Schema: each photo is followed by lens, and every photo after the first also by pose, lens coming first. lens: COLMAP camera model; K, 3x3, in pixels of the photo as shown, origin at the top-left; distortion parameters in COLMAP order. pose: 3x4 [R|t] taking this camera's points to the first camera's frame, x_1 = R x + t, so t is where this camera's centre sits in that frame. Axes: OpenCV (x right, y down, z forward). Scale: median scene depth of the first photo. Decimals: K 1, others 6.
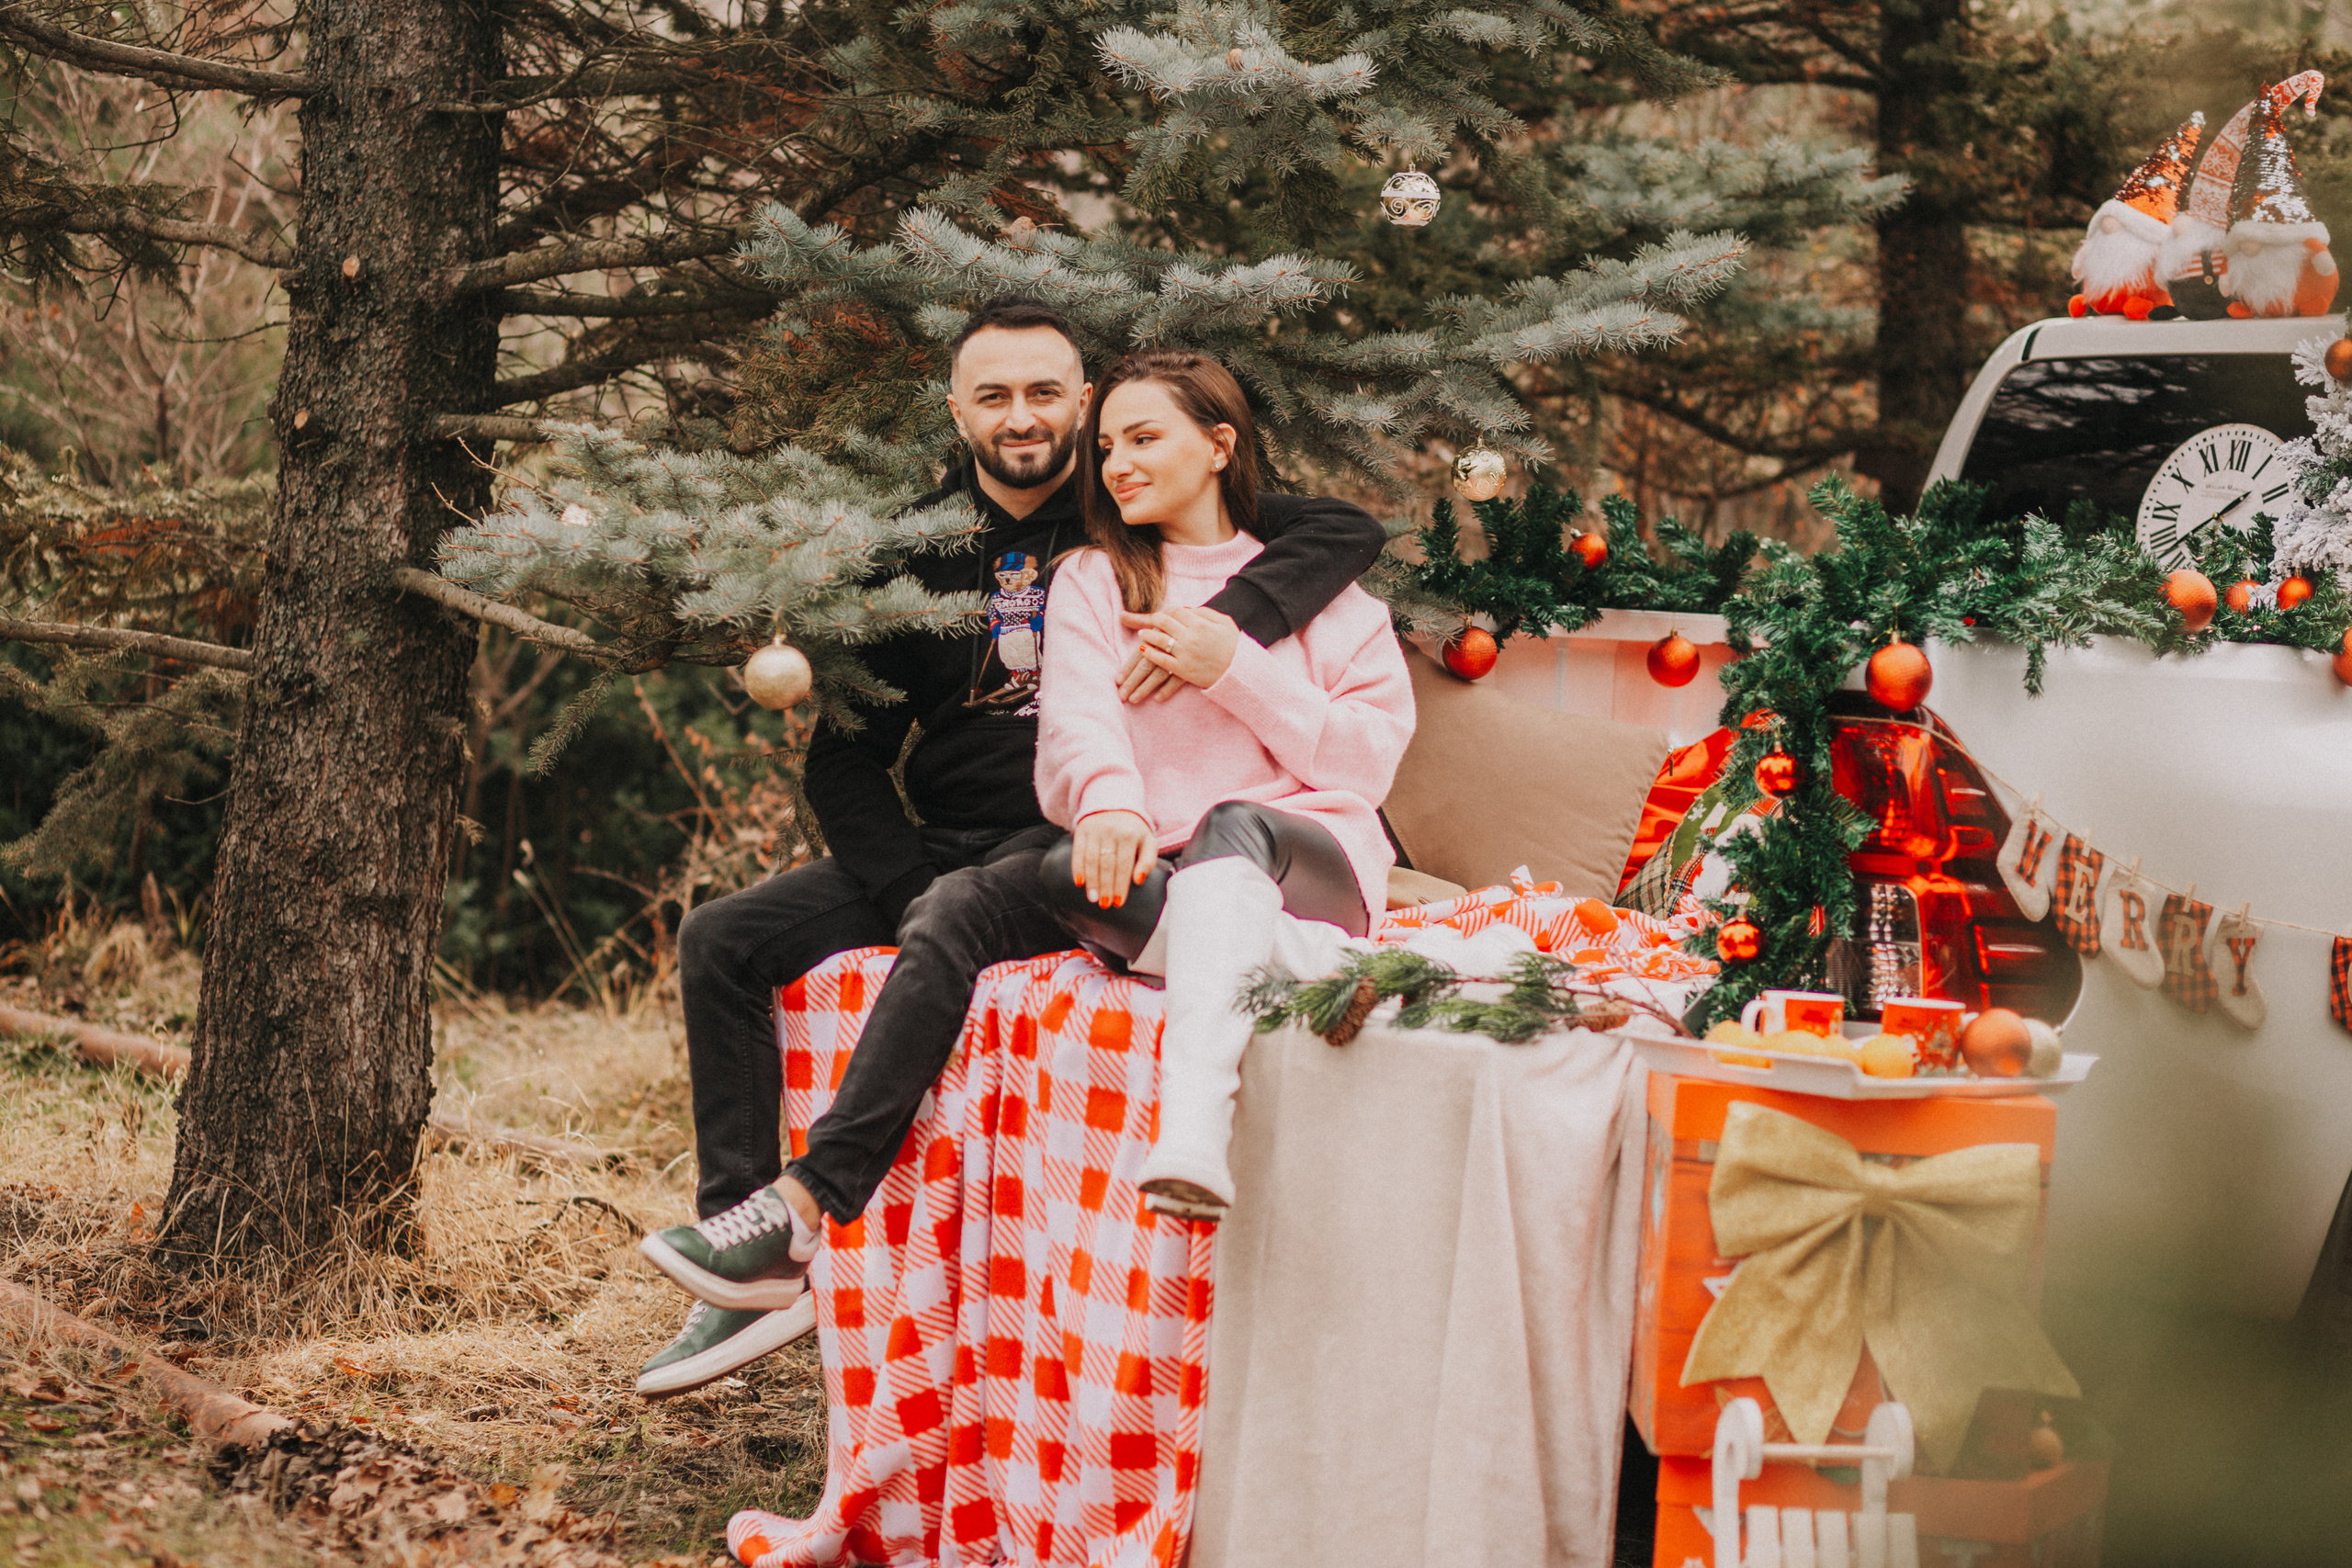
lens RADIAL K [[5728.1, 0, 1169.0], [0, 5728.1, 785.3], [0, 0, 1]] dist [-0.097322, -0.836304]
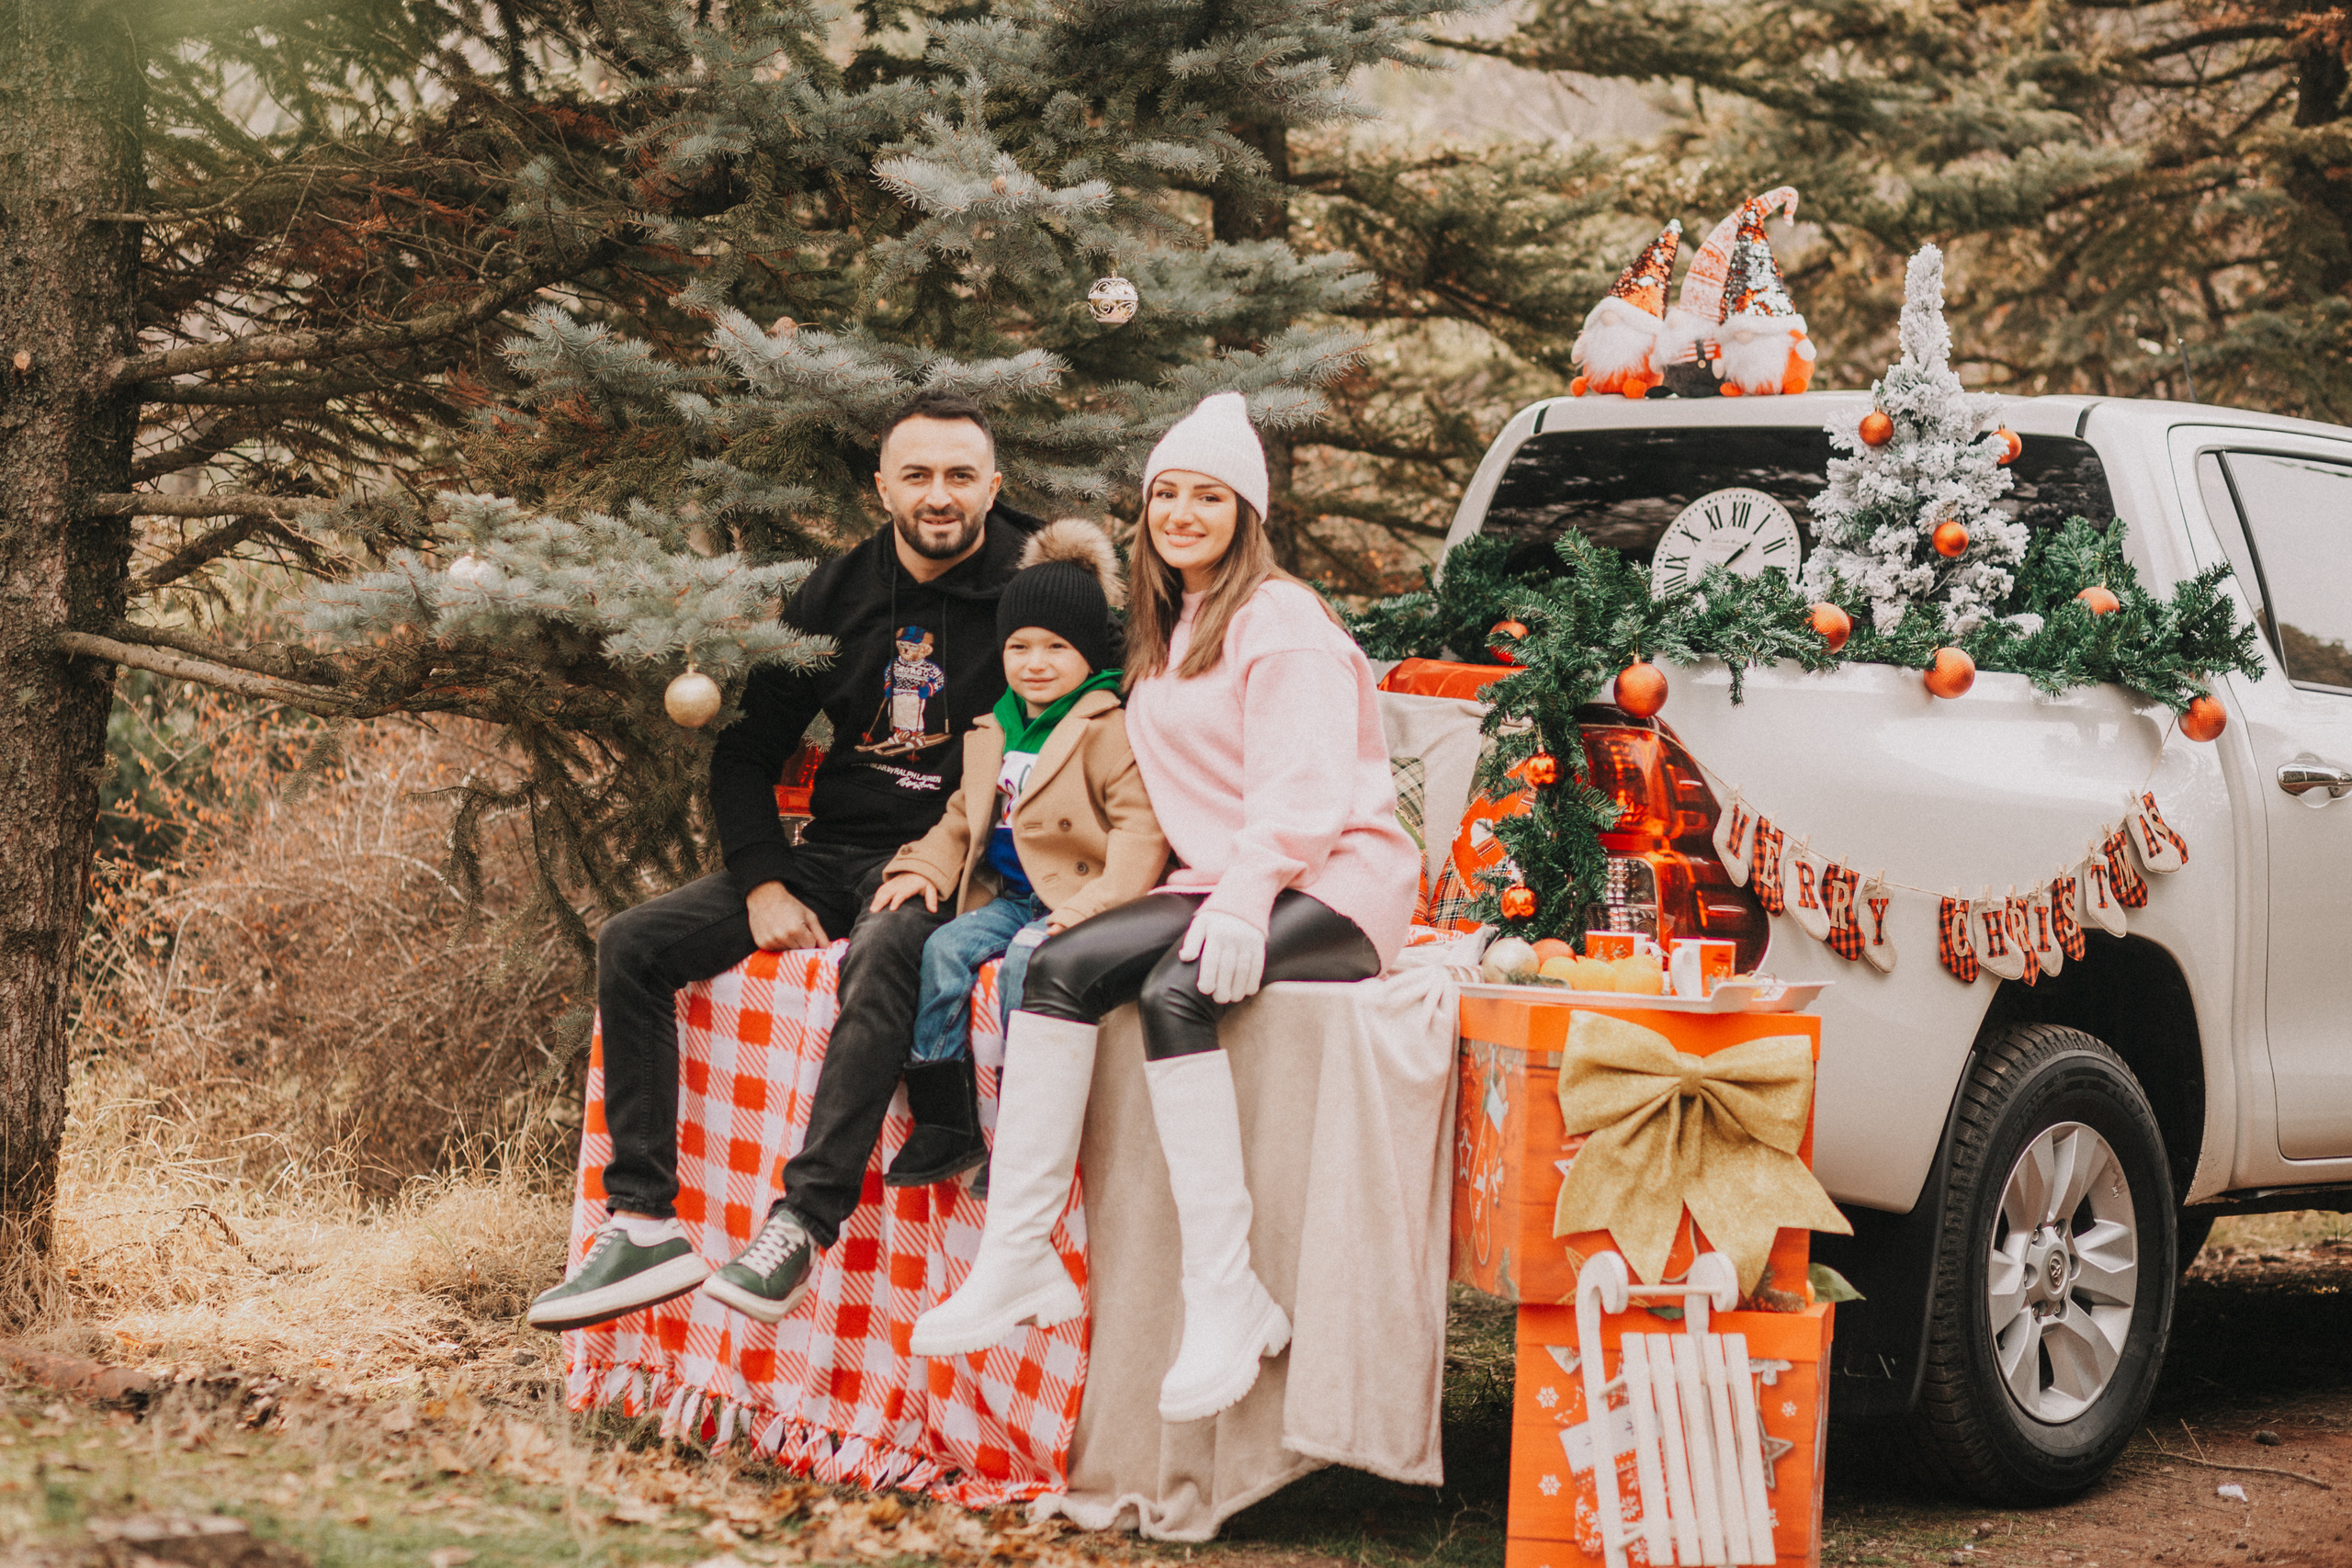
lens RADIAL K [[6120.5, 0, 1017.1], [0, 6120.5, 782.9], [0, 0, 1]] dist [-0.186420, -0.440312]
pose [[0.981015, -0.018079, 0.193089, -0.203459], [0.021314, 0.999665, -0.014686, 0.013801], [-0.192759, 0.018522, 0.981071, -0.213317]]
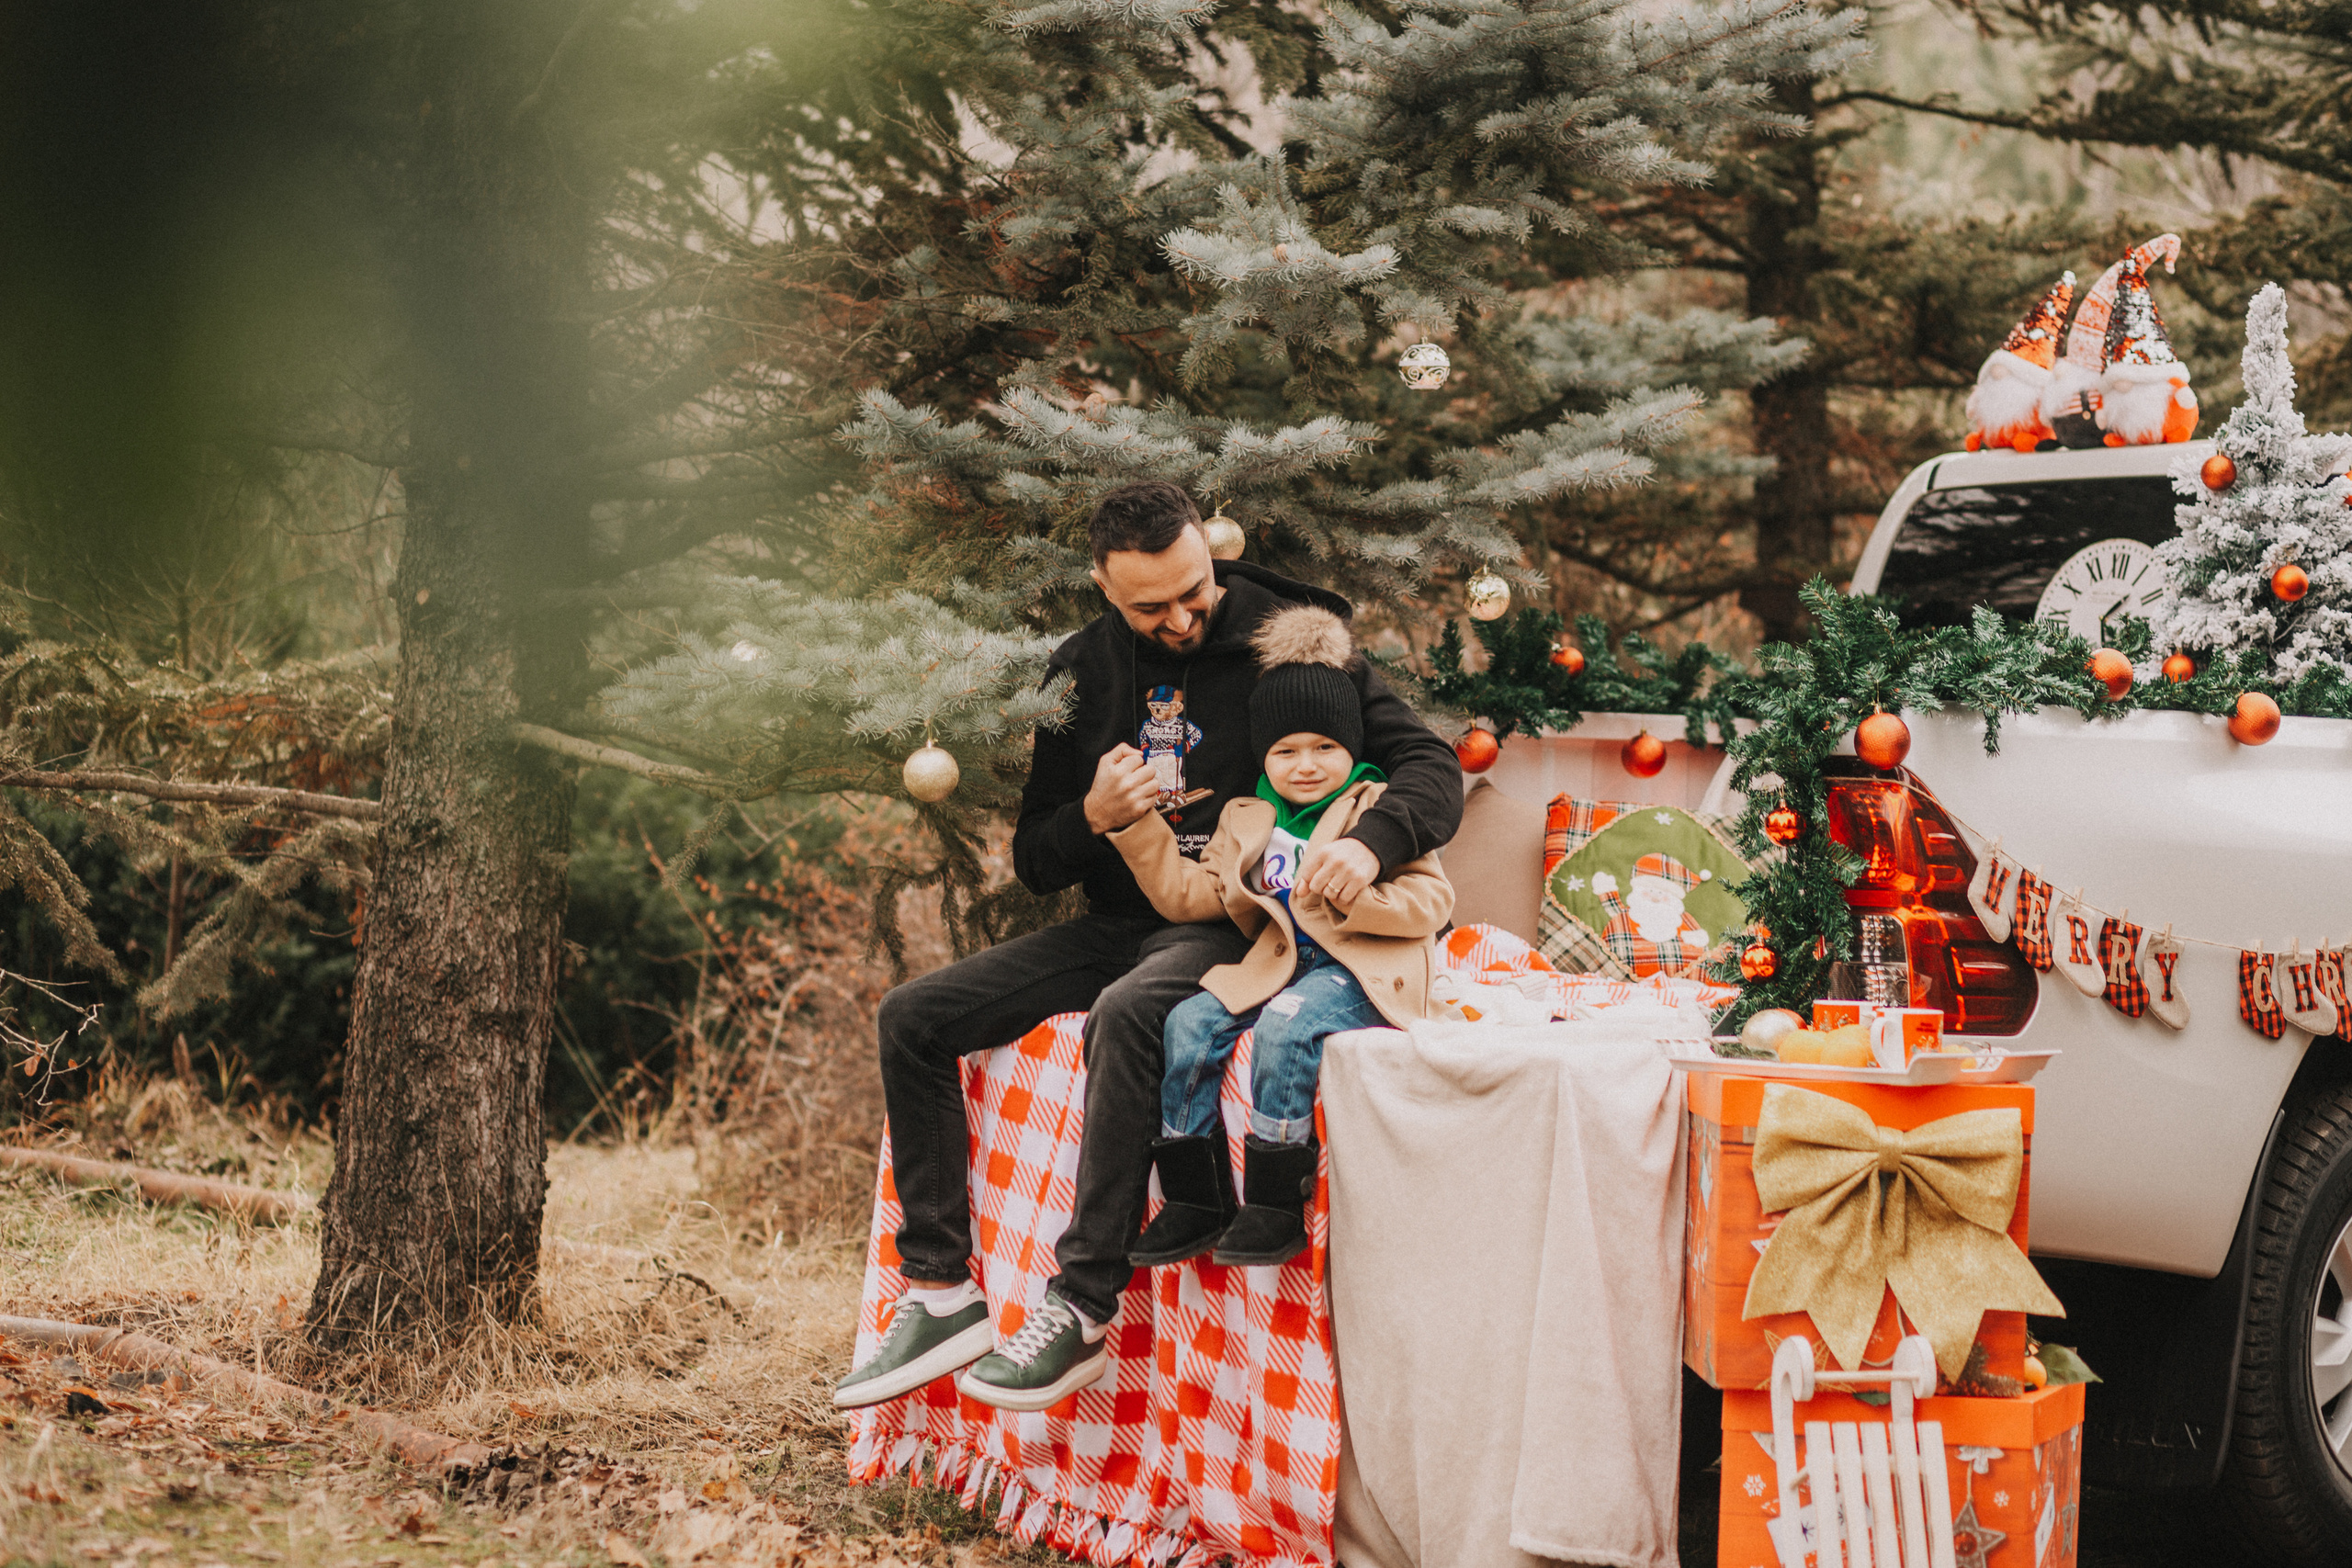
lens RADIAL K [[5529.5, 0, 1175.7], [0, 5529.5, 777.4], [0, 0, 1]] dist [-0.052814, -0.464357]
pose [[0.998524, -0.035455, 0.041147, -0.054026], [0.036907, 0.998702, -0.035095, 0.018572], [-0.039850, 0.036562, 0.998537, -0.123207]]
